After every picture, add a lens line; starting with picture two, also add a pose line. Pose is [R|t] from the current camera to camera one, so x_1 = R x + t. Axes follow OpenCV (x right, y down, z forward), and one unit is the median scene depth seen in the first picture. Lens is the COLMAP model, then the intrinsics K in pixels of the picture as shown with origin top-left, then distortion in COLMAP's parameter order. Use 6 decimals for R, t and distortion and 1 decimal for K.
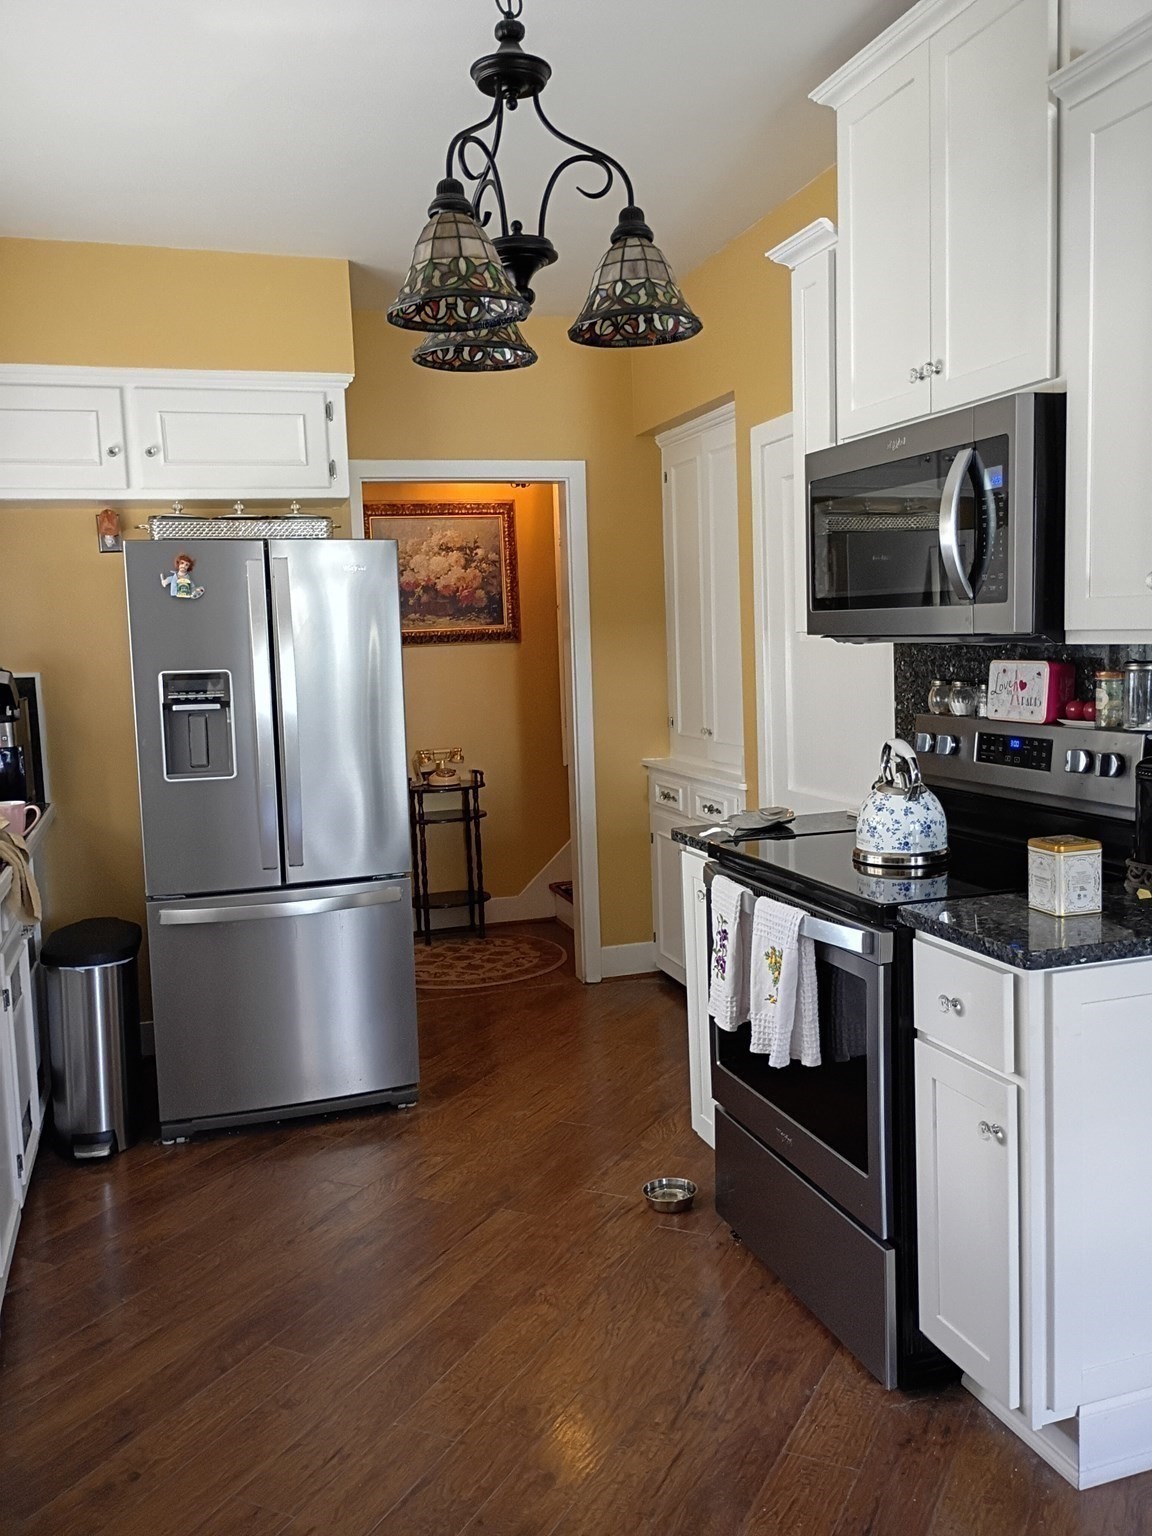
lens RADIAL K [[1272.4, 0, 581.1], [0, 1272.4, 763.3], [0, 0, 1]] dist [0.059692, -0.074069]
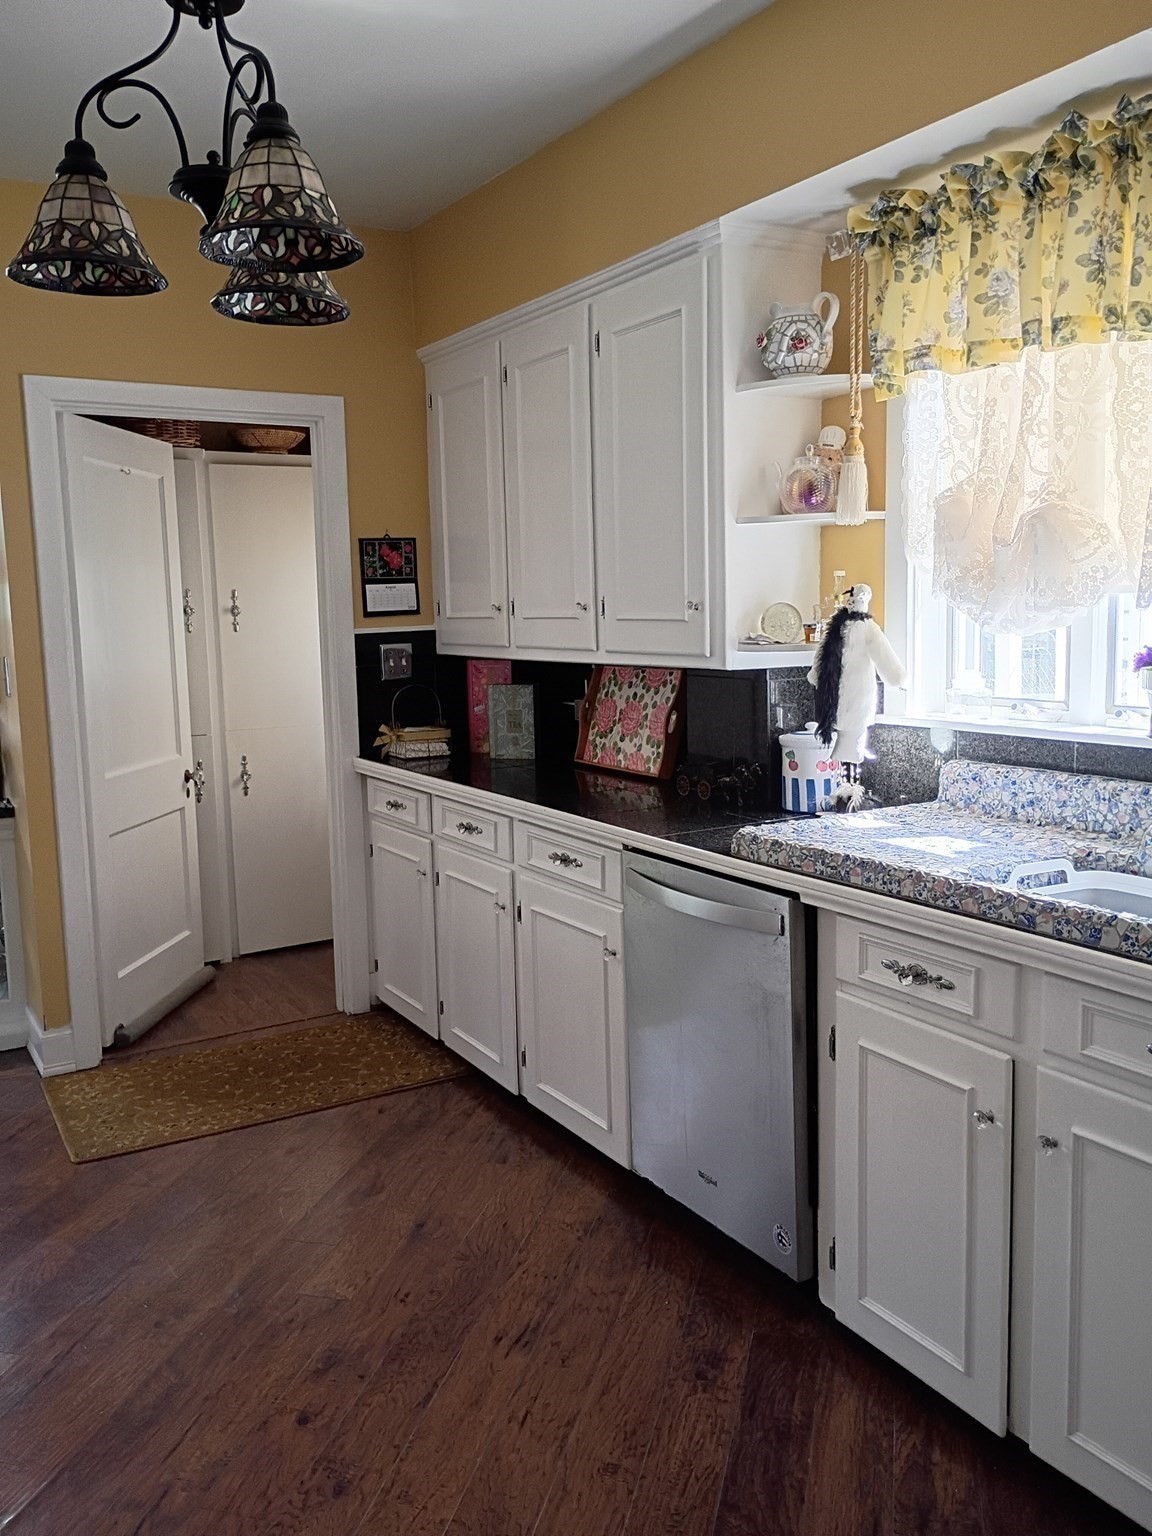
lens RADIAL K [[1272.4, 0, 581.1], [0, 1272.4, 763.3], [0, 0, 1]] dist [0.059692, -0.074069]
pose [[-0.972566, 0.086901, -0.215786, -0.039996], [0.035194, 0.971893, 0.232779, -0.120926], [0.229949, 0.218799, -0.948288, 1.174345]]
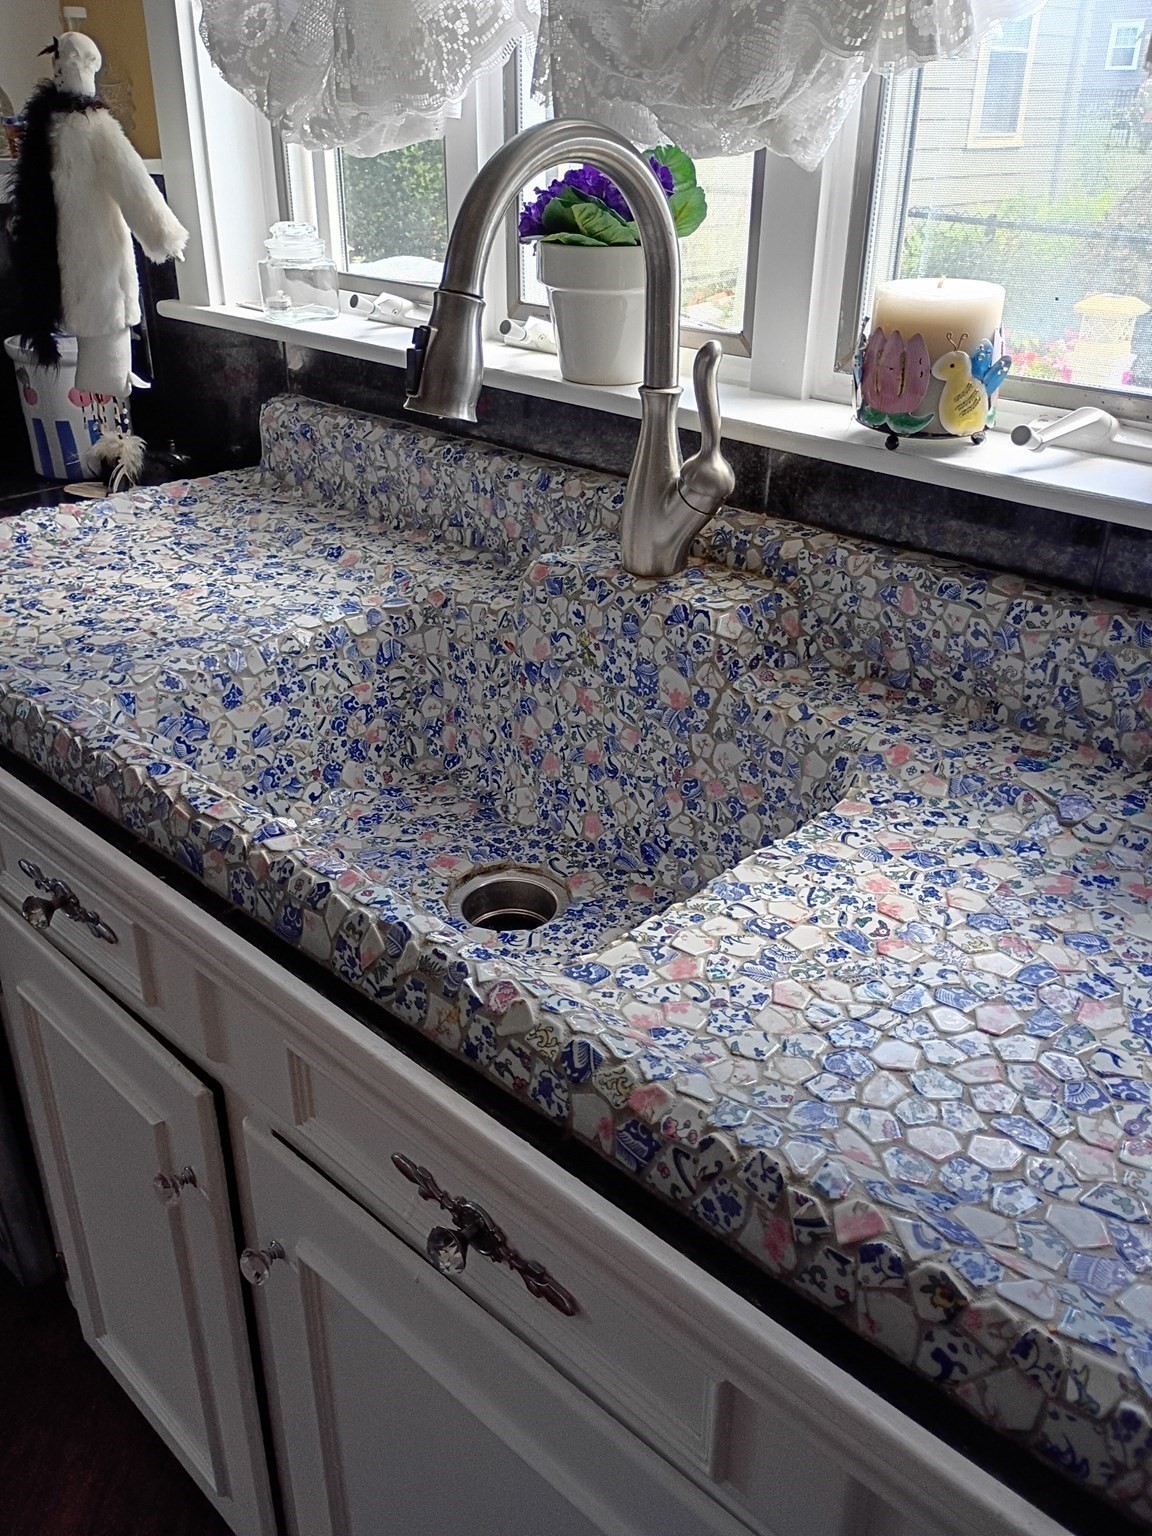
lens RADIAL K [[1272.4, 0, 581.1], [0, 1272.4, 763.3], [0, 0, 1]] dist [0.059692, -0.074069]
pose [[-0.875630, 0.245896, -0.415700, -0.309746], [-0.029871, 0.831476, 0.554756, -0.075996], [0.482057, 0.498179, -0.720721, 0.916301]]
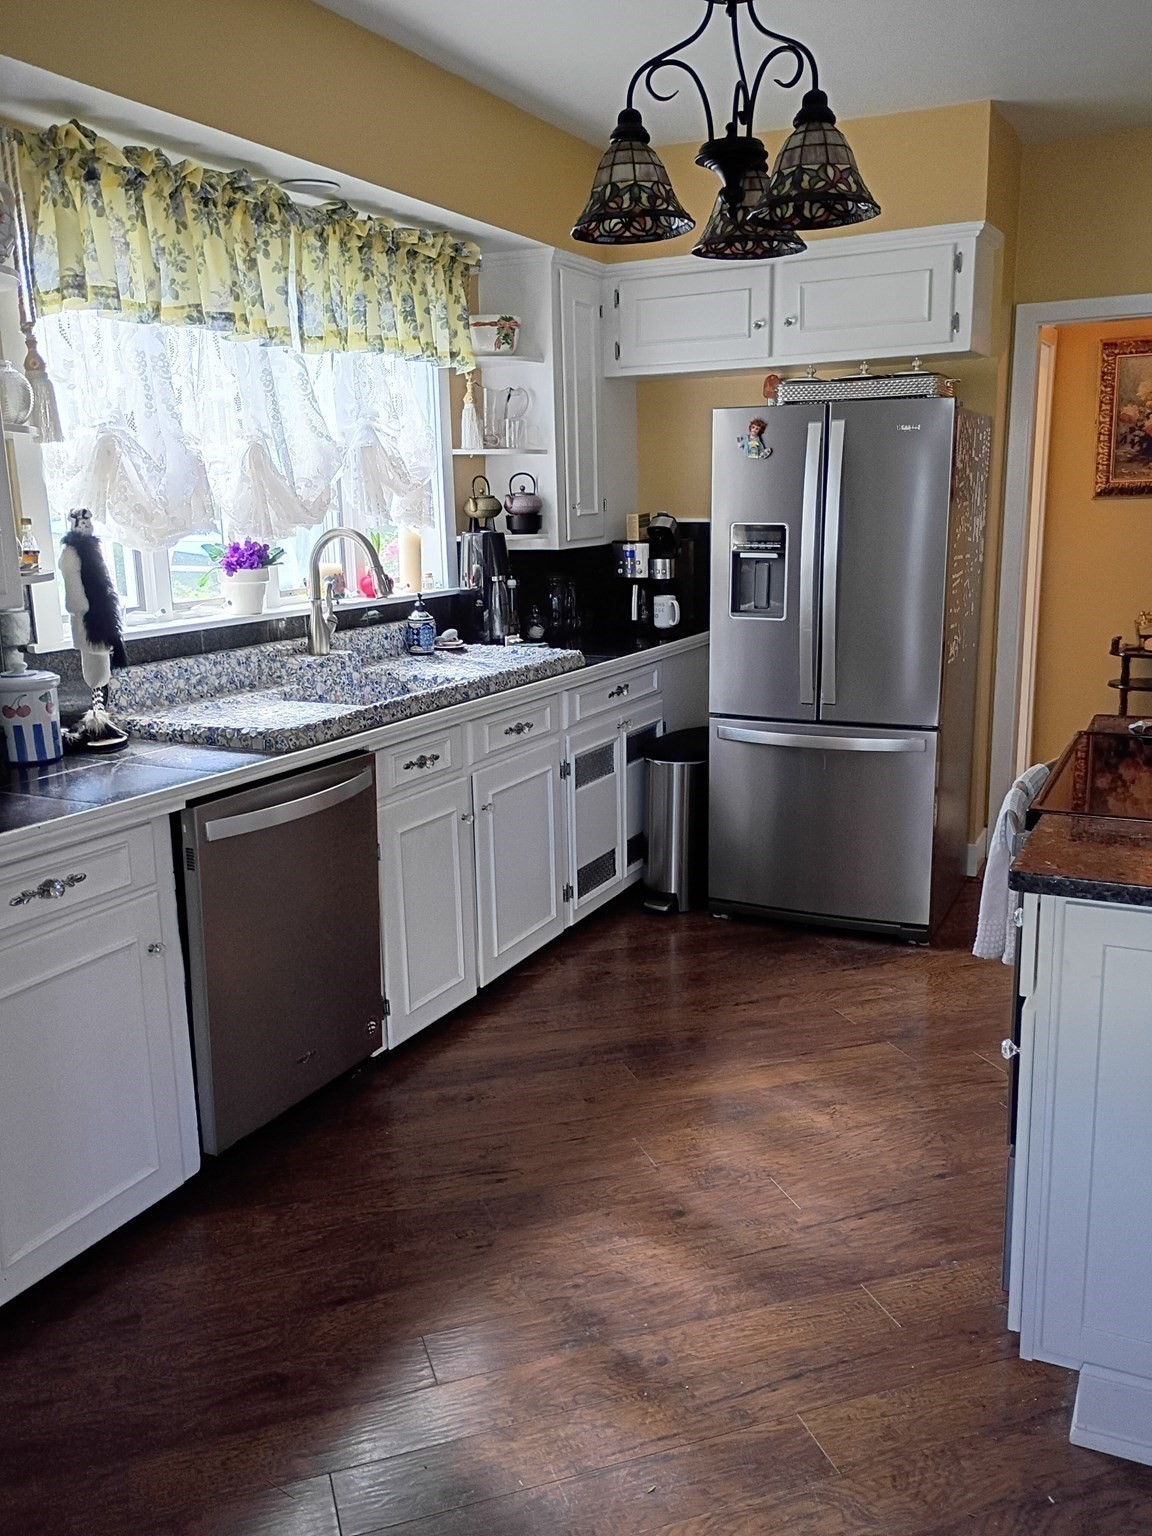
lens RADIAL K [[1272.4, 0, 581.1], [0, 1272.4, 763.3], [0, 0, 1]] dist [0.059692, -0.074069]
pose [[0.711917, 0.165233, -0.682549, 0.405277], [-0.076638, 0.984401, 0.158370, -0.029934], [0.698070, -0.060436, 0.713475, 0.059294]]
